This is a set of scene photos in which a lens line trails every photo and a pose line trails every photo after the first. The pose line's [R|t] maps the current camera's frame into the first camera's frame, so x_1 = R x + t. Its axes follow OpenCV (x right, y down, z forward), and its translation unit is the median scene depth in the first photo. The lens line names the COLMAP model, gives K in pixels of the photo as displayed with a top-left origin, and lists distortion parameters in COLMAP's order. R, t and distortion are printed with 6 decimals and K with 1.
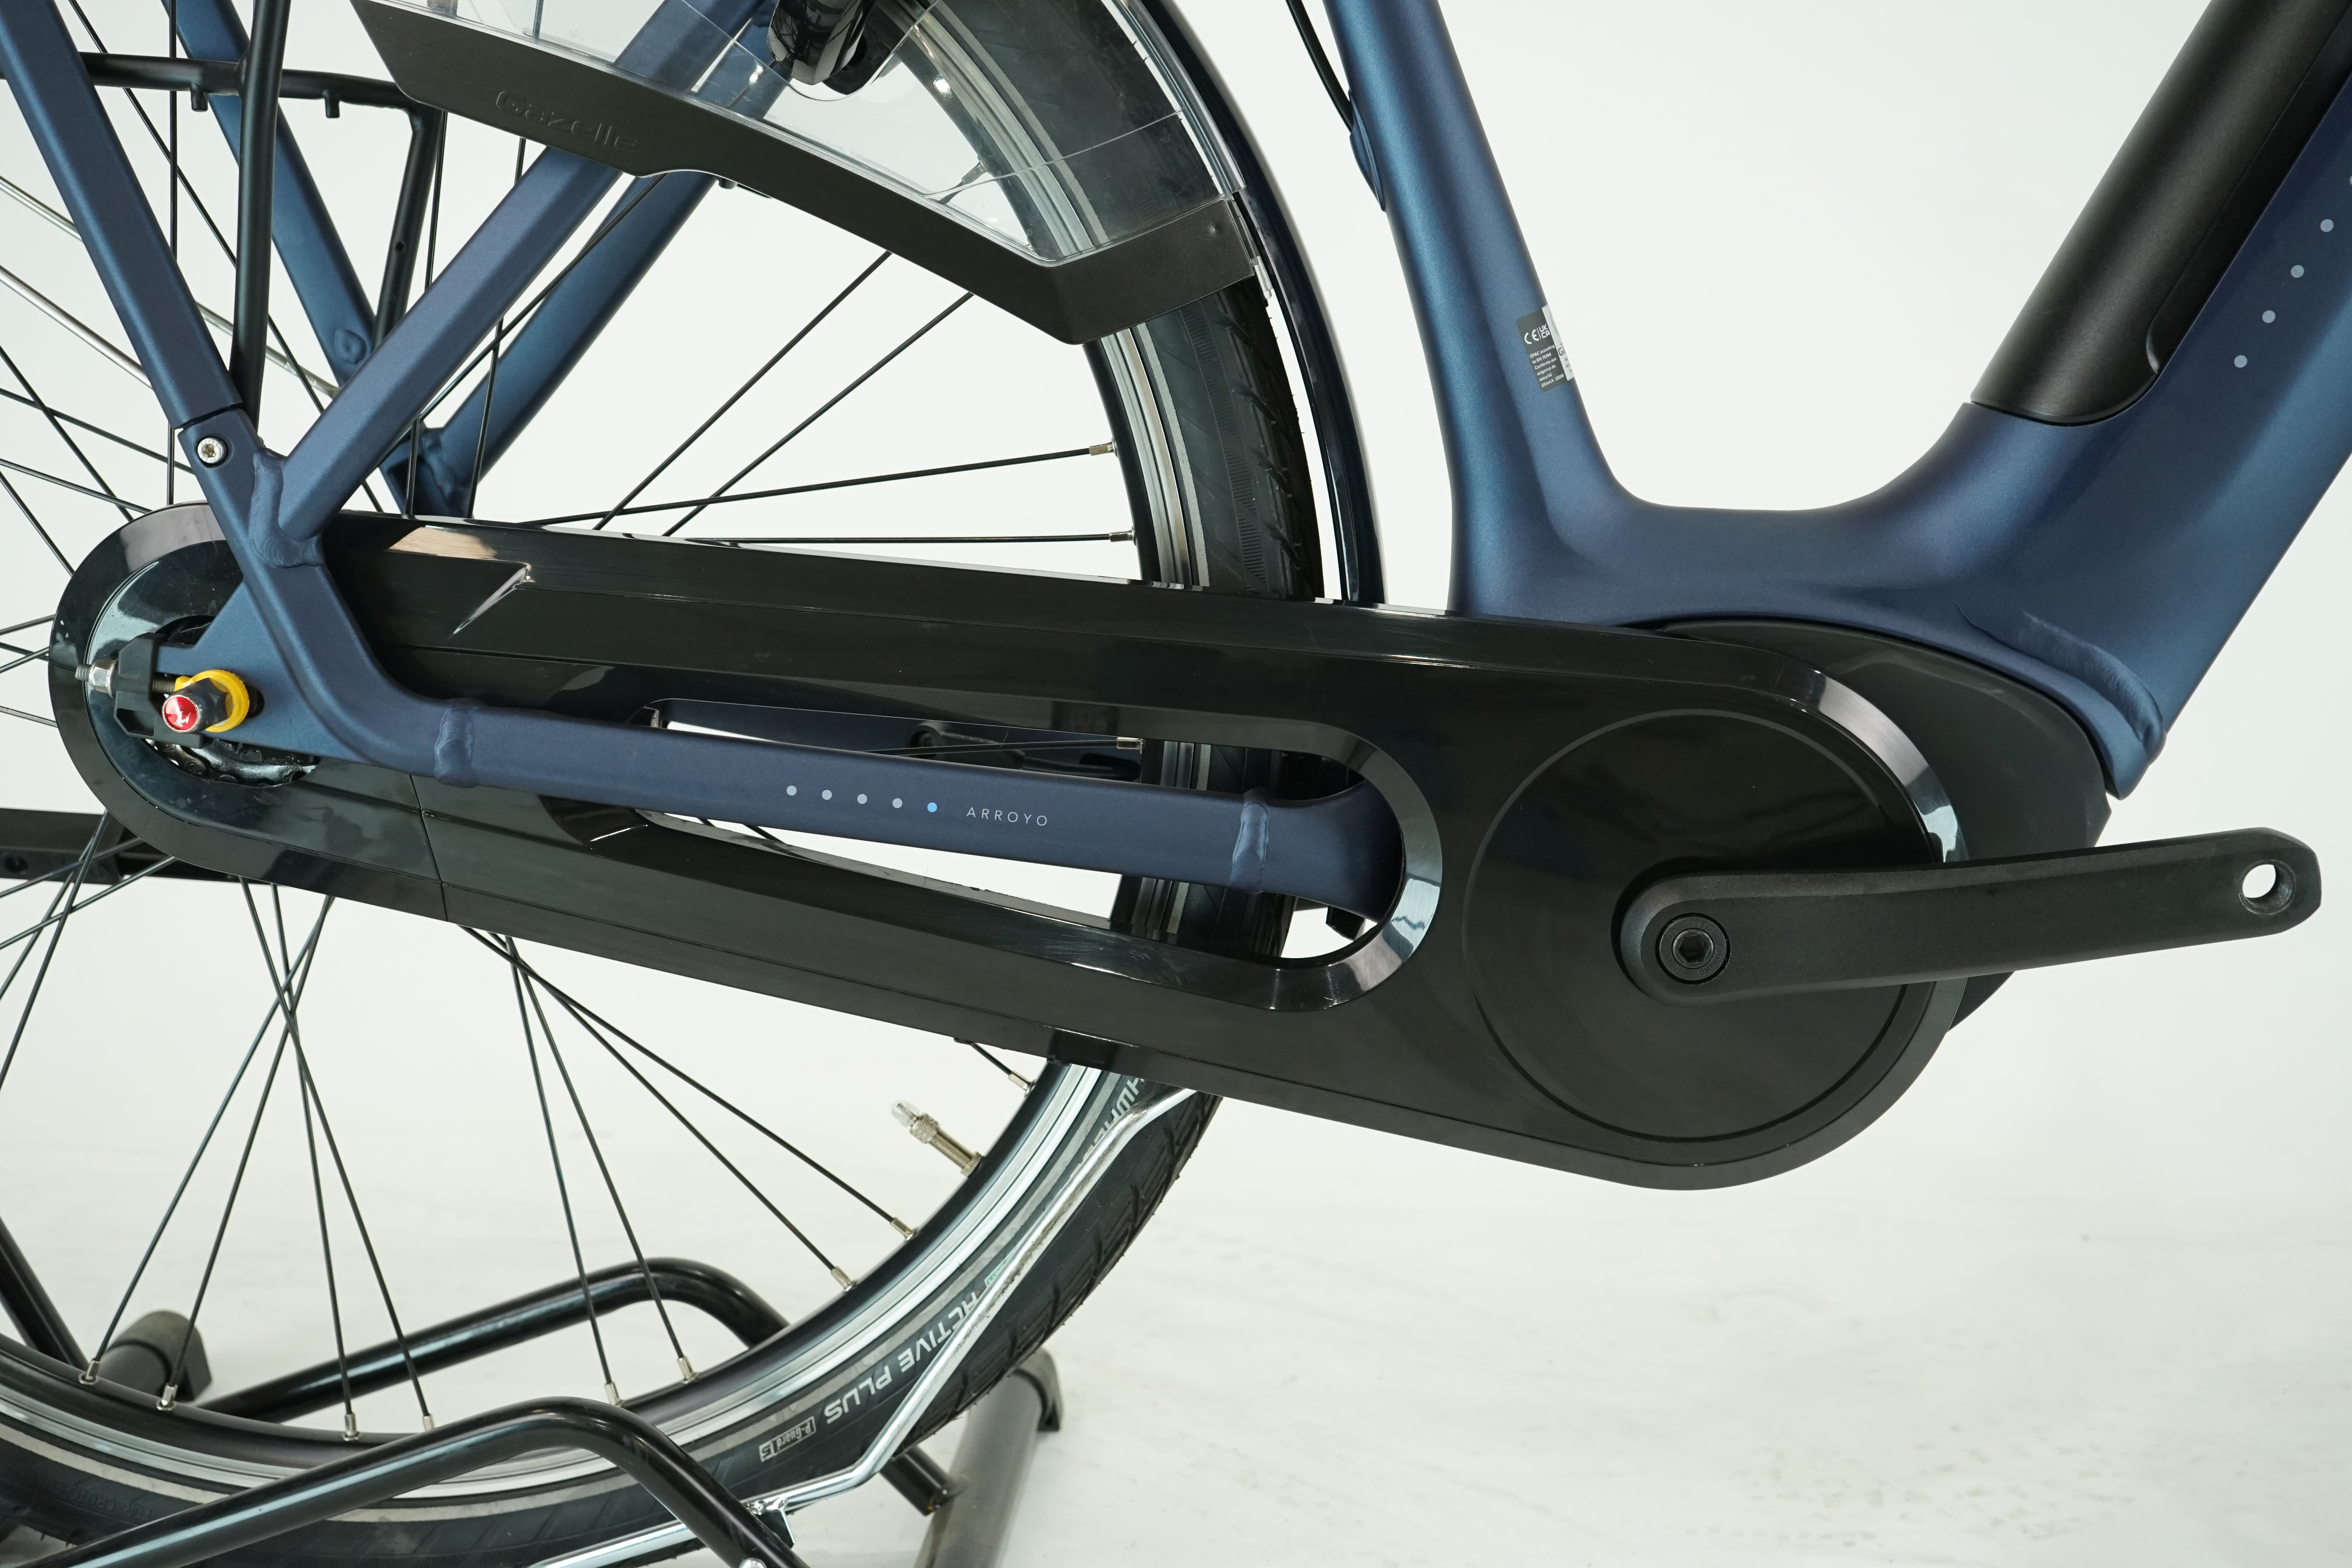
lens RADIAL K [[2594.8, 0, 1176.0], [0, 2594.8, 784.0], [0, 0, 1]] dist [-0.001679, -0.000915]
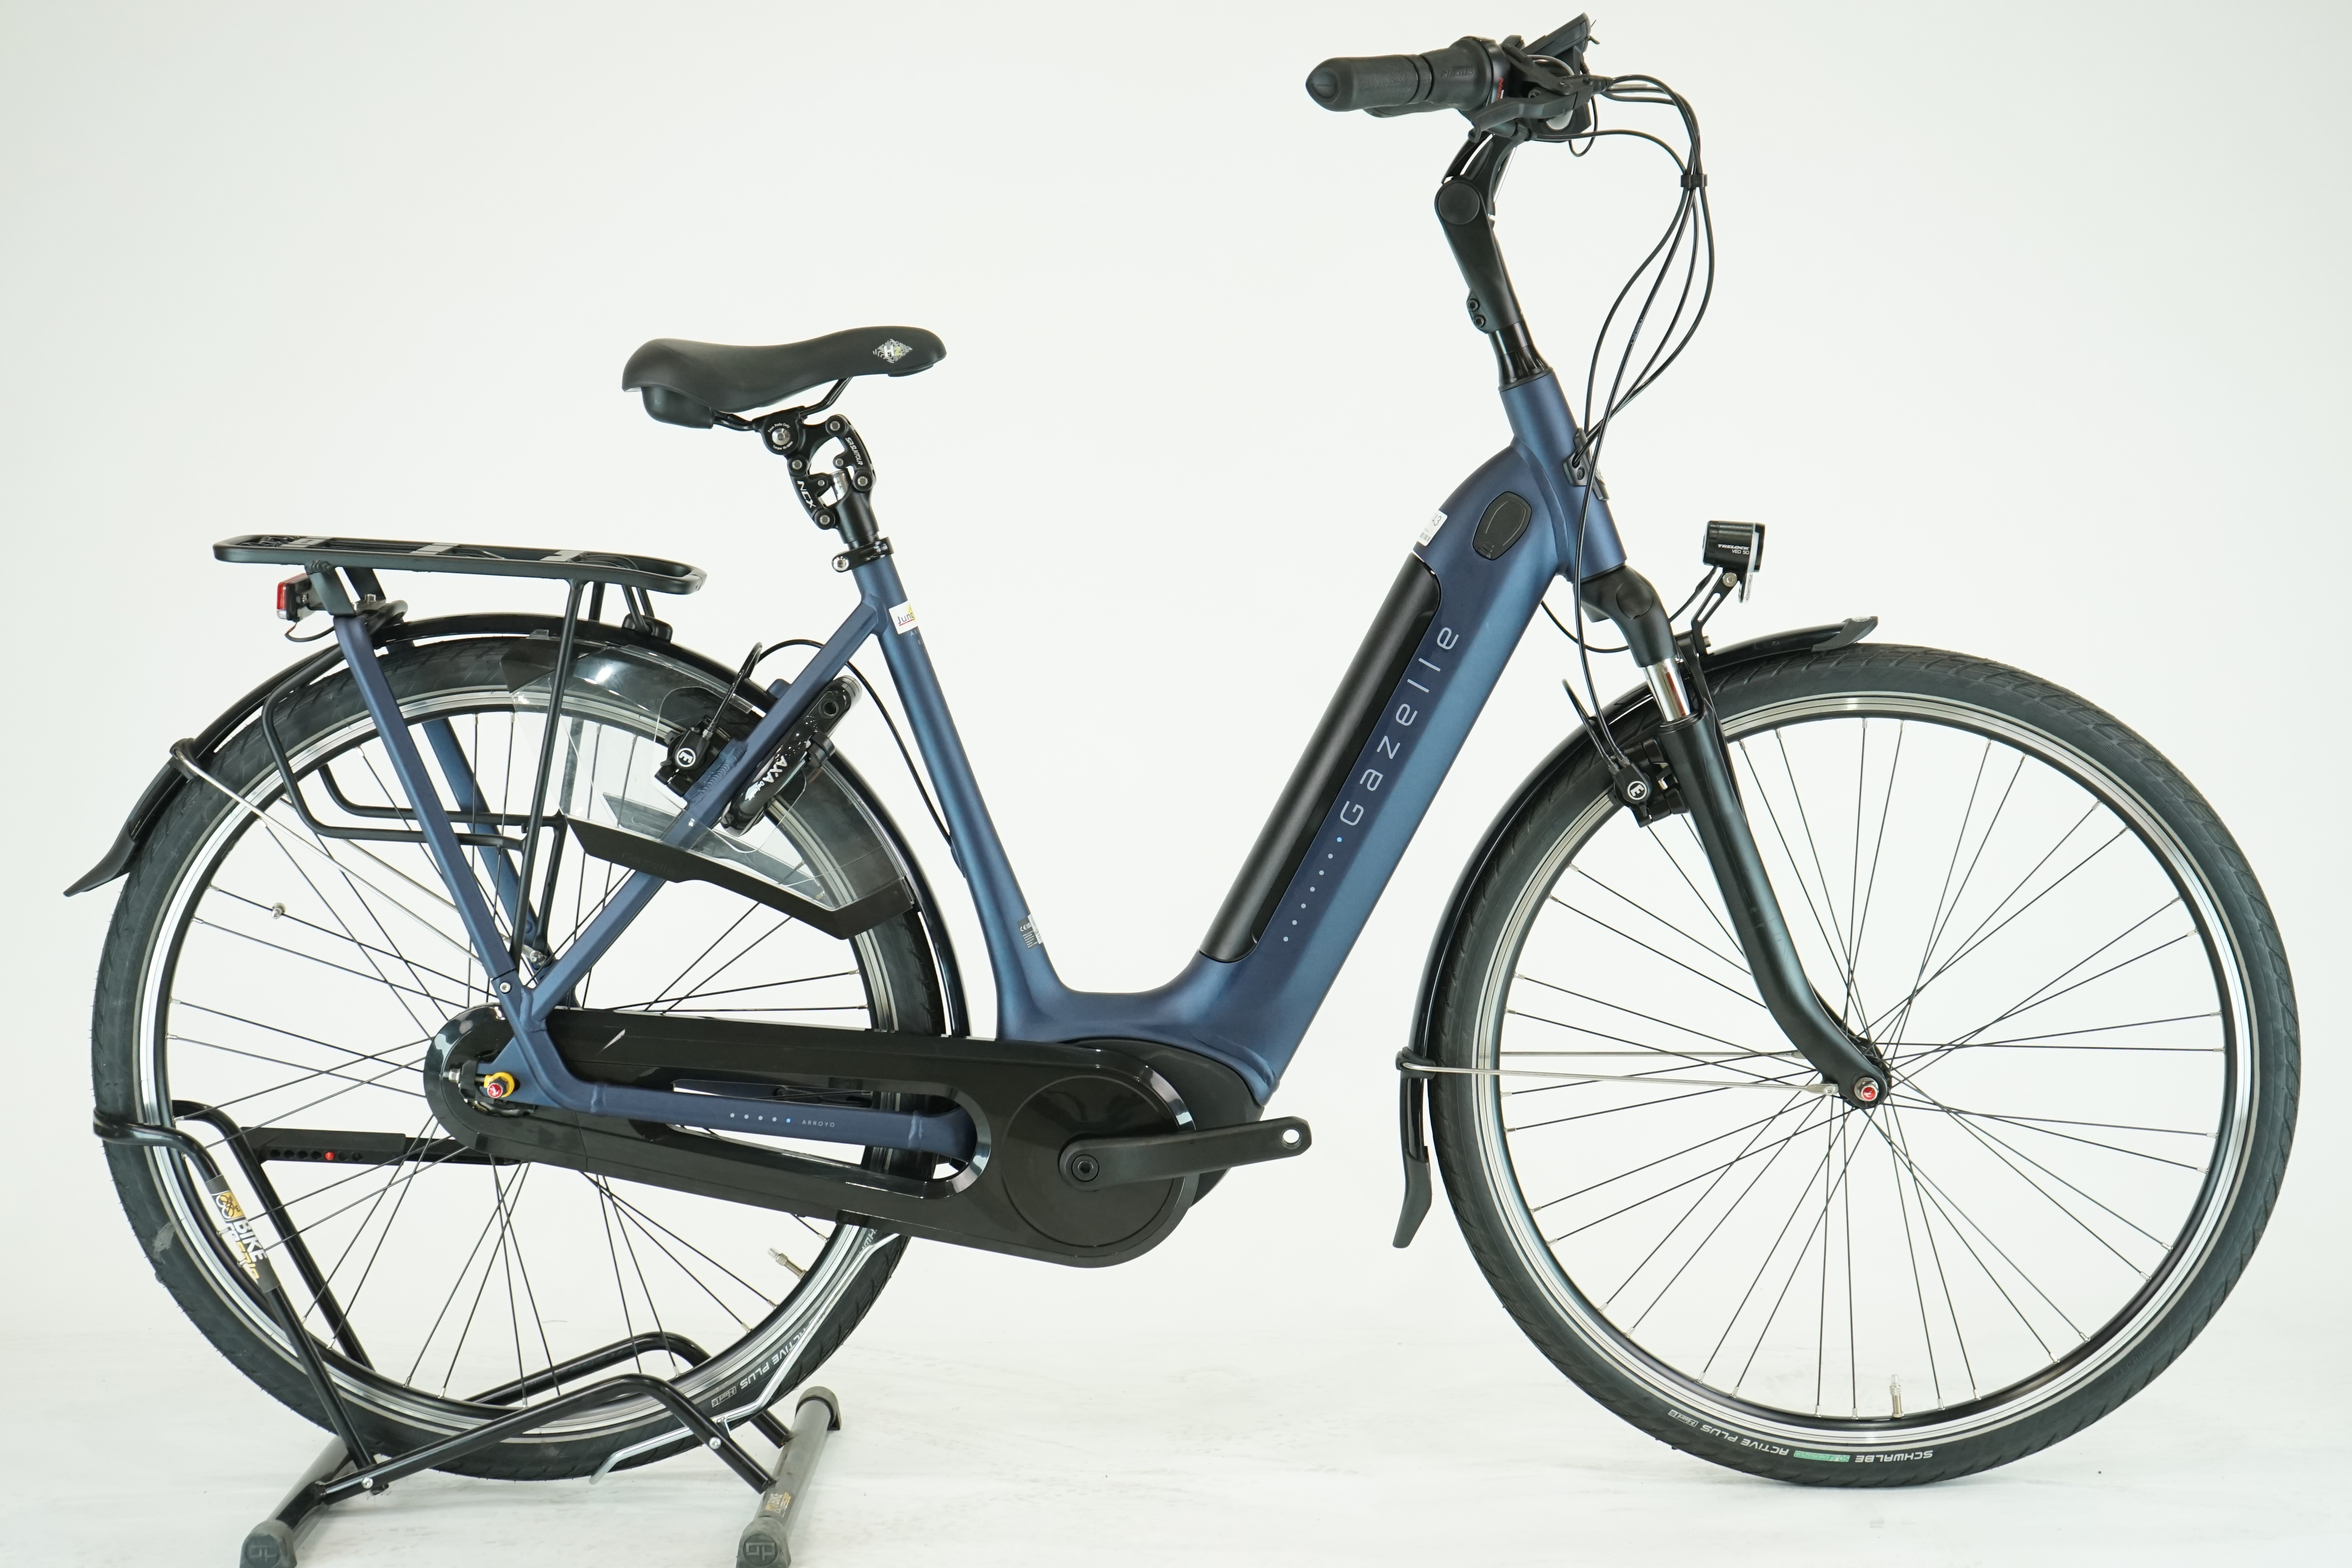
lens RADIAL K [[3581.2, 0, 1176.0], [0, 3581.2, 784.0], [0, 0, 1]] dist [-0.088128, 0.063697]
pose [[0.997188, -0.018425, 0.072638, 0.033313], [0.024295, 0.996437, -0.080767, -0.026643], [-0.070891, 0.082305, 0.994083, -2.438792]]
